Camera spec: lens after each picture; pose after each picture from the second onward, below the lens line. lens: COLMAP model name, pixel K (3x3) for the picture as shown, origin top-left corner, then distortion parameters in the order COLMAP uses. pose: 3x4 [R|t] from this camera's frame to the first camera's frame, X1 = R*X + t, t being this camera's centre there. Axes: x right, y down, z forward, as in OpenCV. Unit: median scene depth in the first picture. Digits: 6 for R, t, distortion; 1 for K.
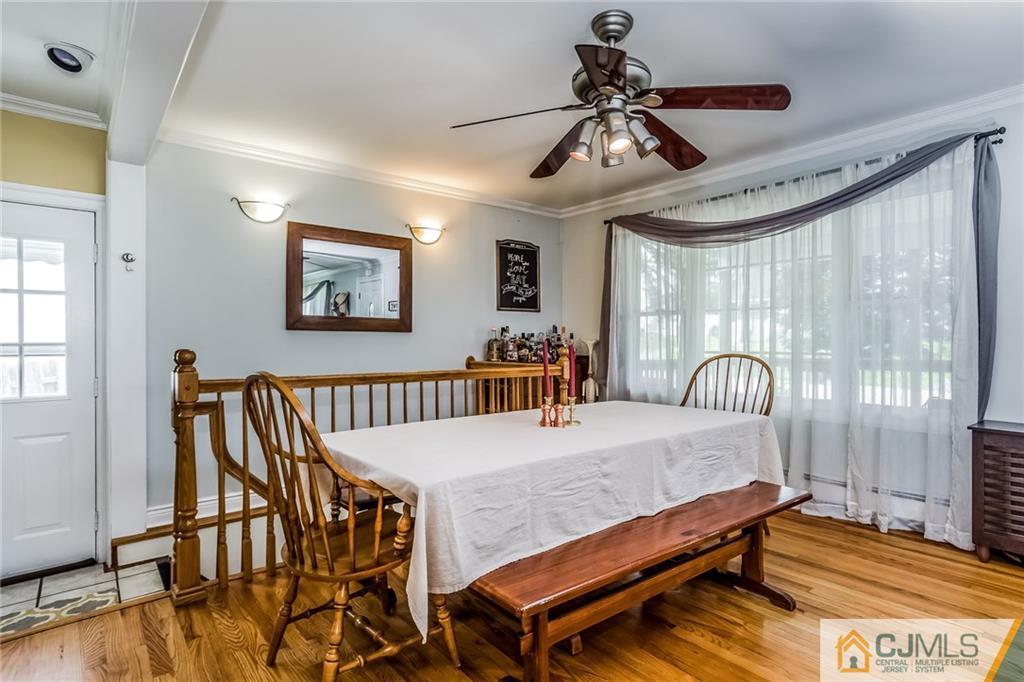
lens RADIAL K [[521.6, 0, 534.9], [0, 521.6, 342.2], [0, 0, 1]] dist [-0.022697, -0.000008]
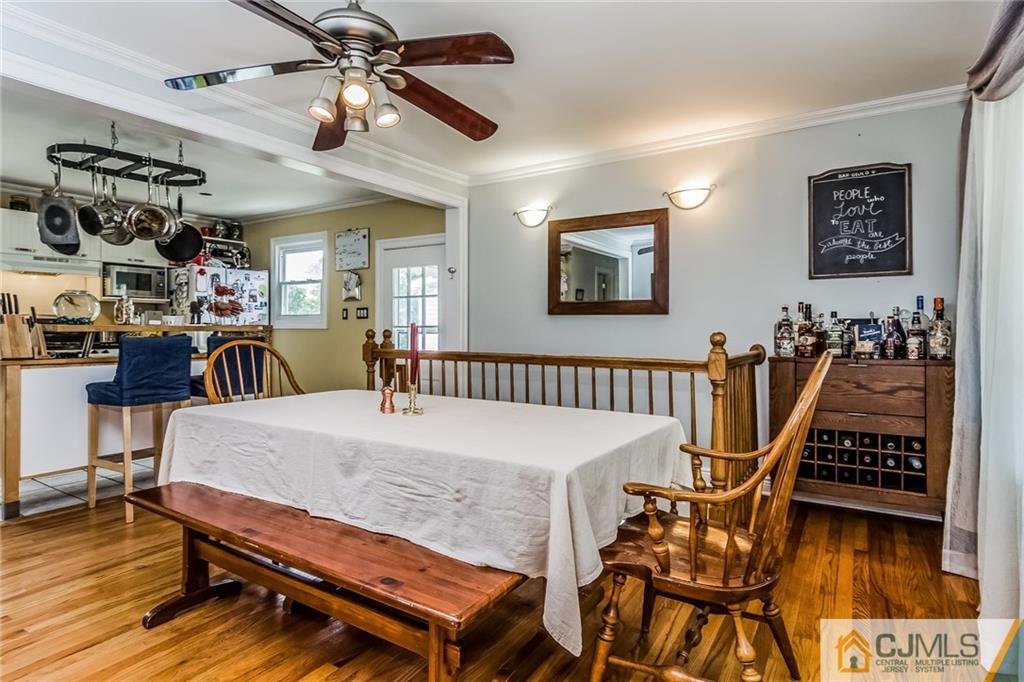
lens RADIAL K [[540.0, 0, 513.6], [0, 540.0, 335.7], [0, 0, 1]] dist [0.007773, 0.000277]
pose [[0.319956, 0.018053, -0.947260, 0.552663], [-0.001015, 0.999824, 0.018711, 0.000633], [0.947432, -0.005025, 0.319918, 0.464187]]
